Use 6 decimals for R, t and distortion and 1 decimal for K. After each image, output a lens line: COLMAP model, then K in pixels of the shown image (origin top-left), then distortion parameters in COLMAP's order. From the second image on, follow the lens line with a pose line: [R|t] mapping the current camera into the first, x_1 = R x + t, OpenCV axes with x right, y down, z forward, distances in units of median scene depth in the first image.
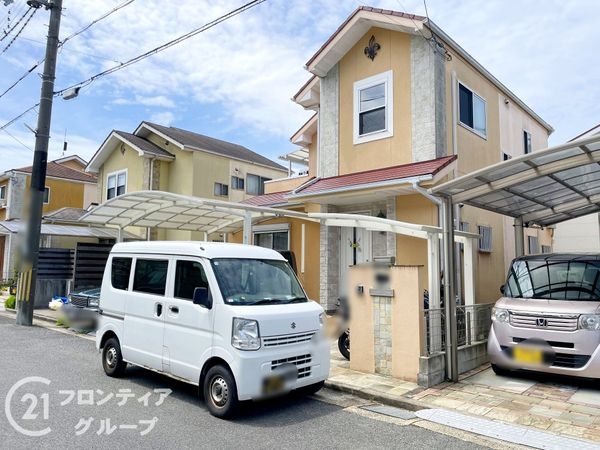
lens RADIAL K [[450.2, 0, 303.9], [0, 450.2, 221.2], [0, 0, 1]] dist [0.074371, -0.099614]
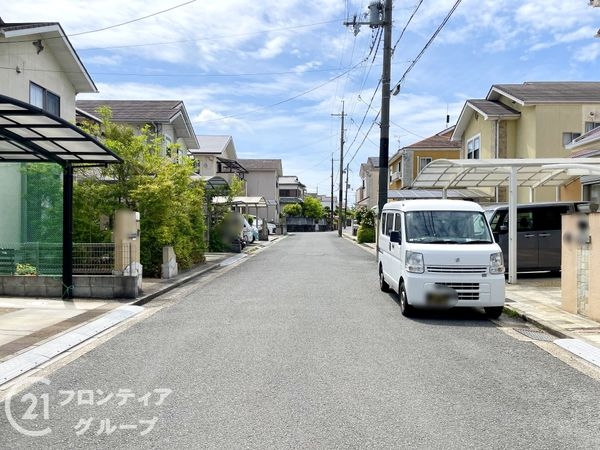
lens RADIAL K [[450.2, 0, 300.9], [0, 450.2, 230.7], [0, 0, 1]] dist [0.074371, -0.099614]
pose [[0.640617, -0.003595, -0.767852, 0.391872], [0.089210, 0.993566, 0.069776, 0.006002], [0.762660, -0.113200, 0.636816, -0.106405]]
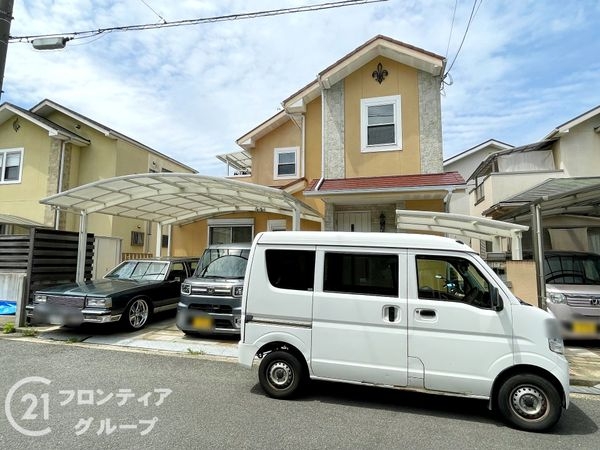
lens RADIAL K [[353.6, 0, 298.9], [0, 353.6, 223.2], [0, 0, 1]] dist [-0.006864, 0.002158]
pose [[0.892407, 0.046253, 0.448855, -0.473257], [-0.048299, 0.998809, -0.006898, 0.024709], [-0.448639, -0.015523, 0.893578, 0.303270]]
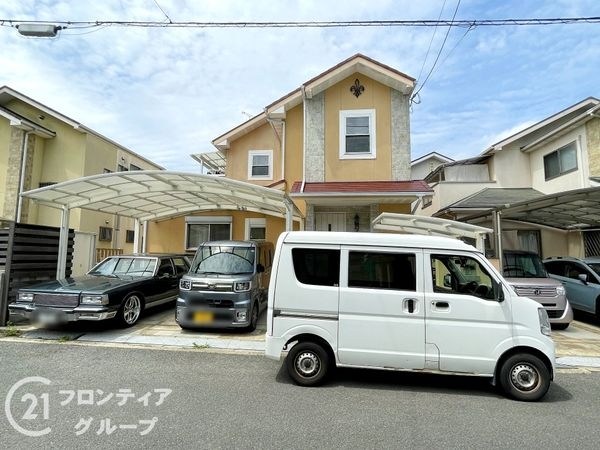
lens RADIAL K [[328.4, 0, 298.4], [0, 328.4, 223.5], [0, 0, 1]] dist [-0.005371, 0.000558]
pose [[0.812227, 0.058121, 0.580439, -0.563068], [-0.065668, 0.997809, -0.008022, 0.026655], [-0.579634, -0.031600, 0.814264, 0.356109]]
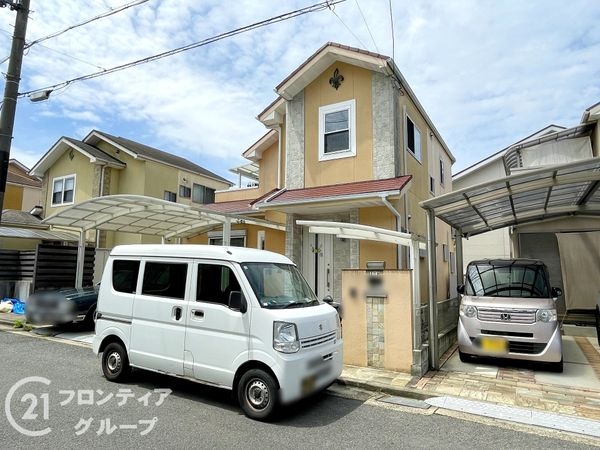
lens RADIAL K [[388.8, 0, 299.5], [0, 388.8, 222.7], [0, 0, 1]] dist [-0.008427, 0.002092]
pose [[0.979240, 0.025910, 0.201040, -0.143425], [-0.022300, 0.999547, -0.020198, 0.004696], [-0.201472, 0.015295, 0.979375, 0.068902]]
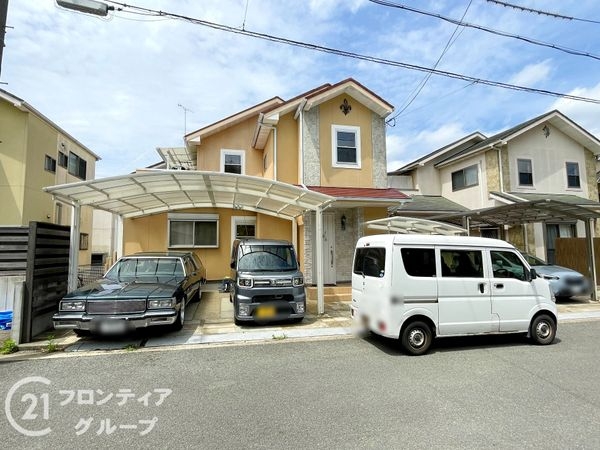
lens RADIAL K [[310.1, 0, 298.3], [0, 310.1, 223.1], [0, 0, 1]] dist [-0.005543, 0.000053]
pose [[0.576300, 0.053105, 0.815511, -0.844537], [-0.073294, 0.997224, -0.013143, 0.034379], [-0.813945, -0.052197, 0.578592, 0.565101]]
